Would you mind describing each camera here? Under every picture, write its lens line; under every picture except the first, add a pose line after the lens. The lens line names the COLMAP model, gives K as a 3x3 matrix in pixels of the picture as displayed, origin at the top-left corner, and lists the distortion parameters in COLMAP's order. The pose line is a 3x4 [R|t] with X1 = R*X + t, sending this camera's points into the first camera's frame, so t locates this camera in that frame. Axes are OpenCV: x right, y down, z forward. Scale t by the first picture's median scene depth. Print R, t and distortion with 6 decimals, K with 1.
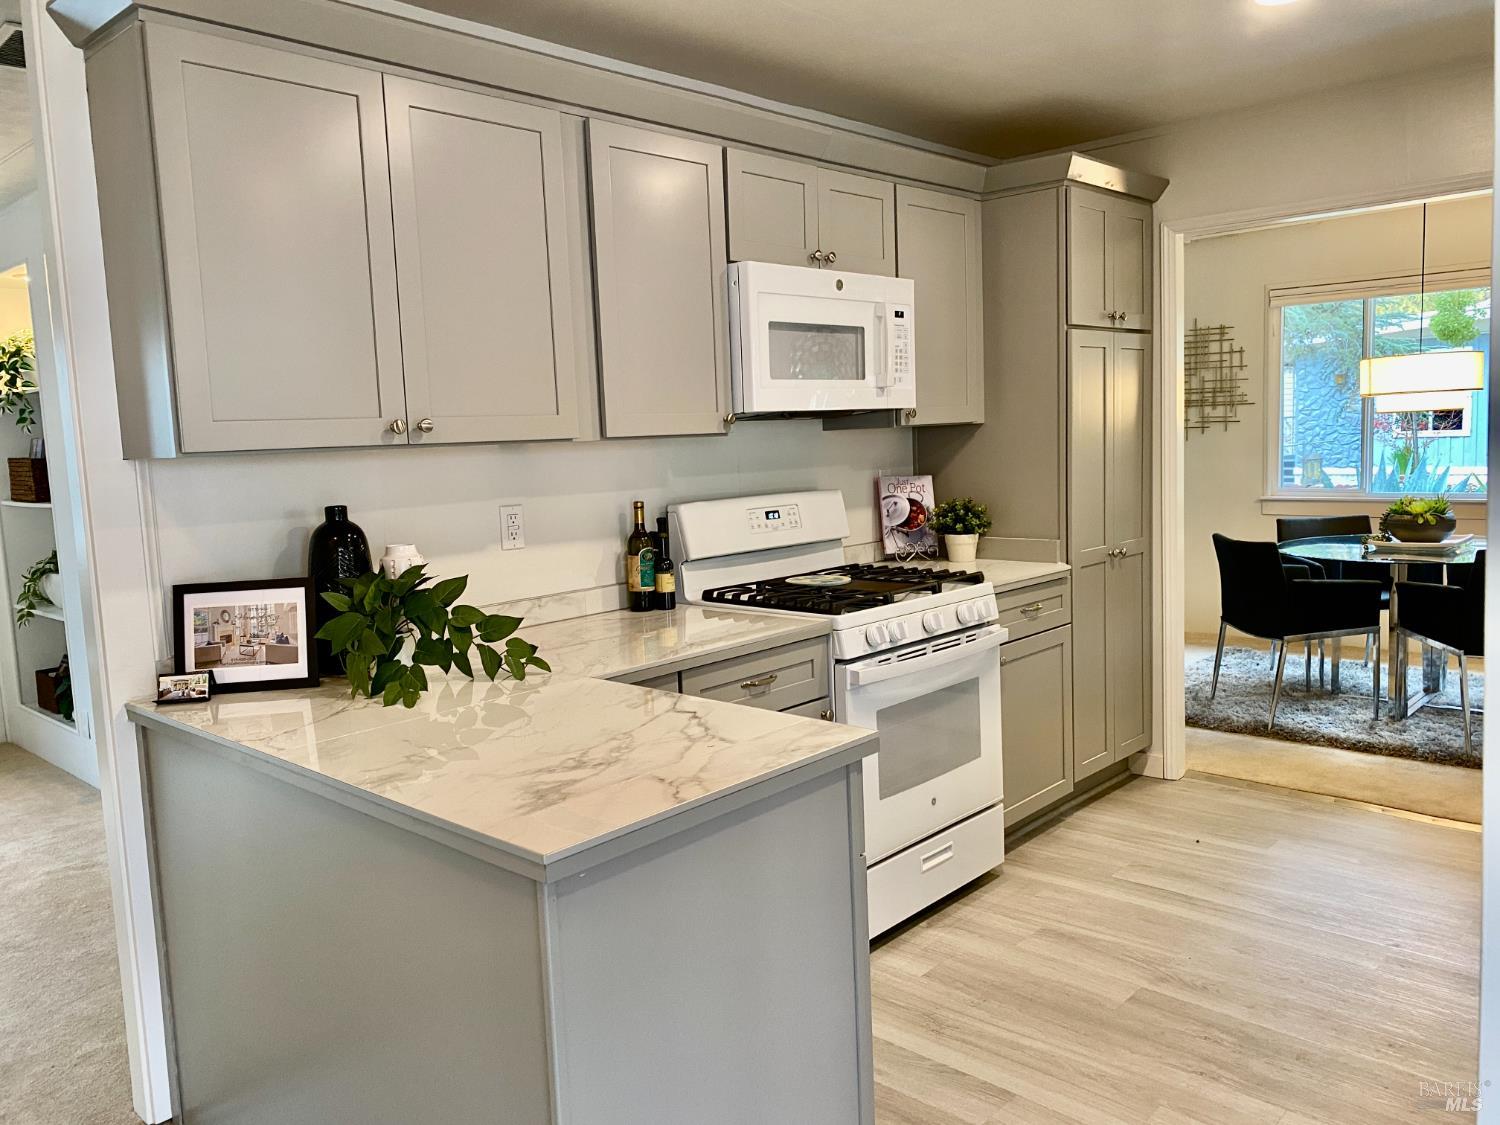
lens RADIAL K [[1141.9, 0, 745.1], [0, 1141.9, 554.0], [0, 0, 1]] dist [0.062980, -0.088782]
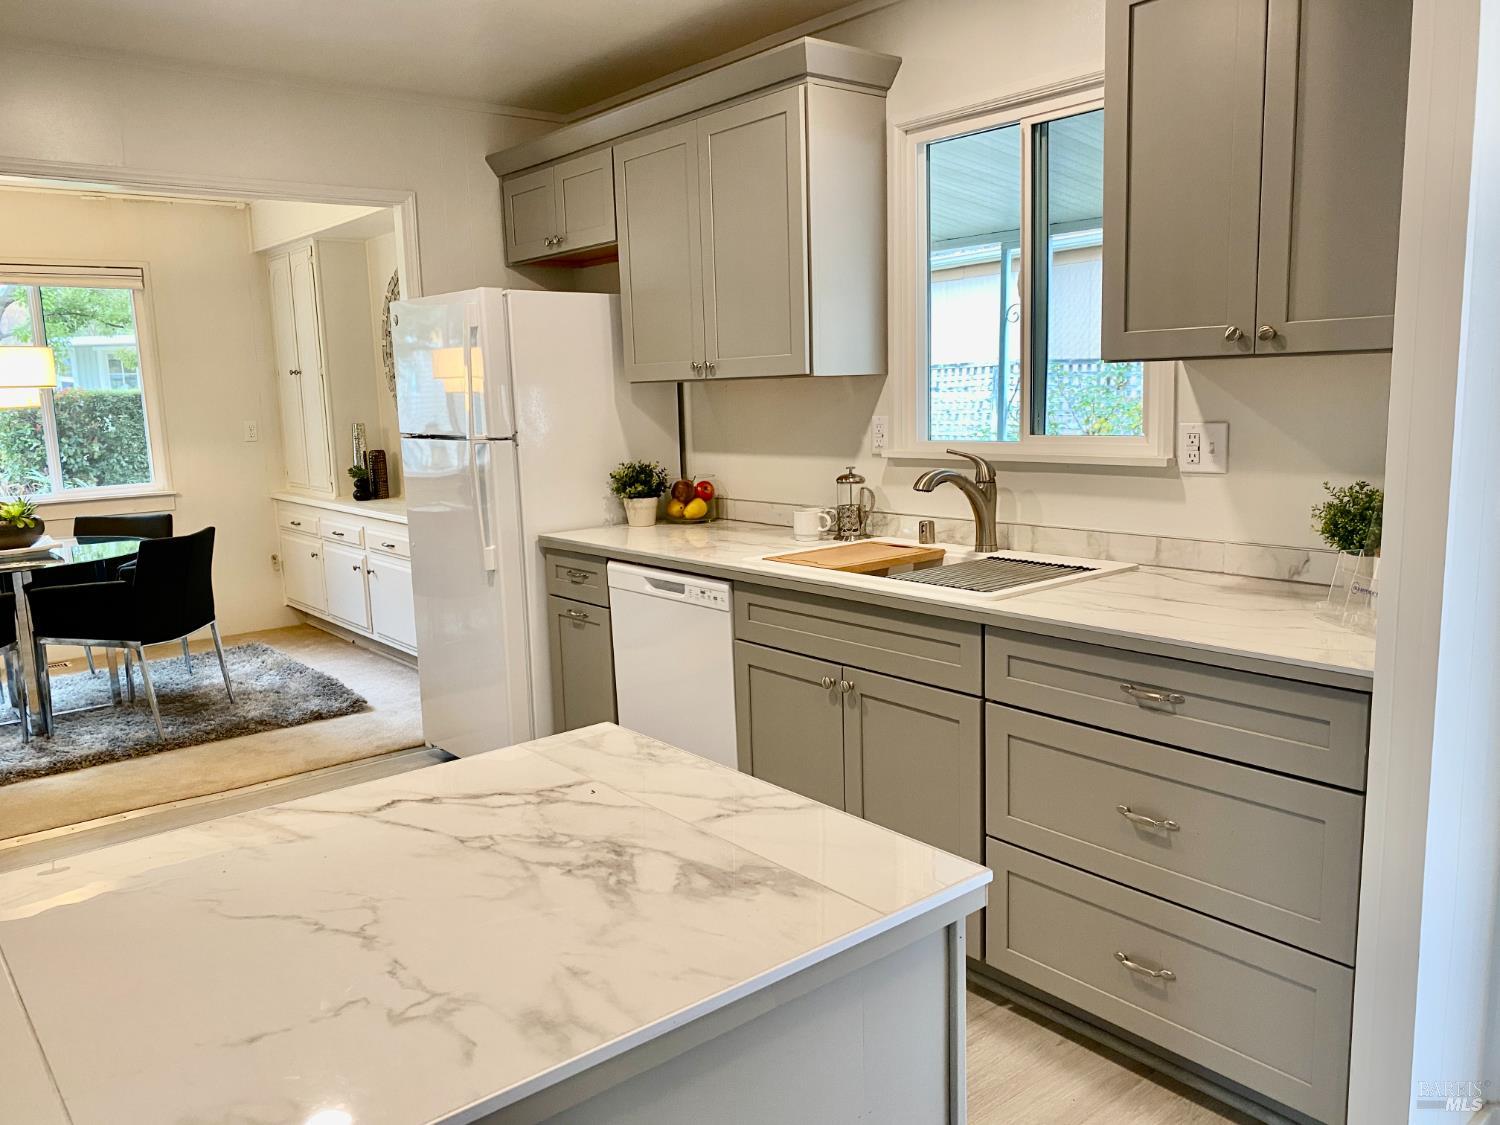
lens RADIAL K [[1141.9, 0, 745.1], [0, 1141.9, 554.0], [0, 0, 1]] dist [0.062980, -0.088782]
pose [[0.130863, -0.112493, 0.984998, -0.657404], [0.134048, 0.986425, 0.094847, -0.037600], [-0.982296, 0.119626, 0.144166, 0.695986]]
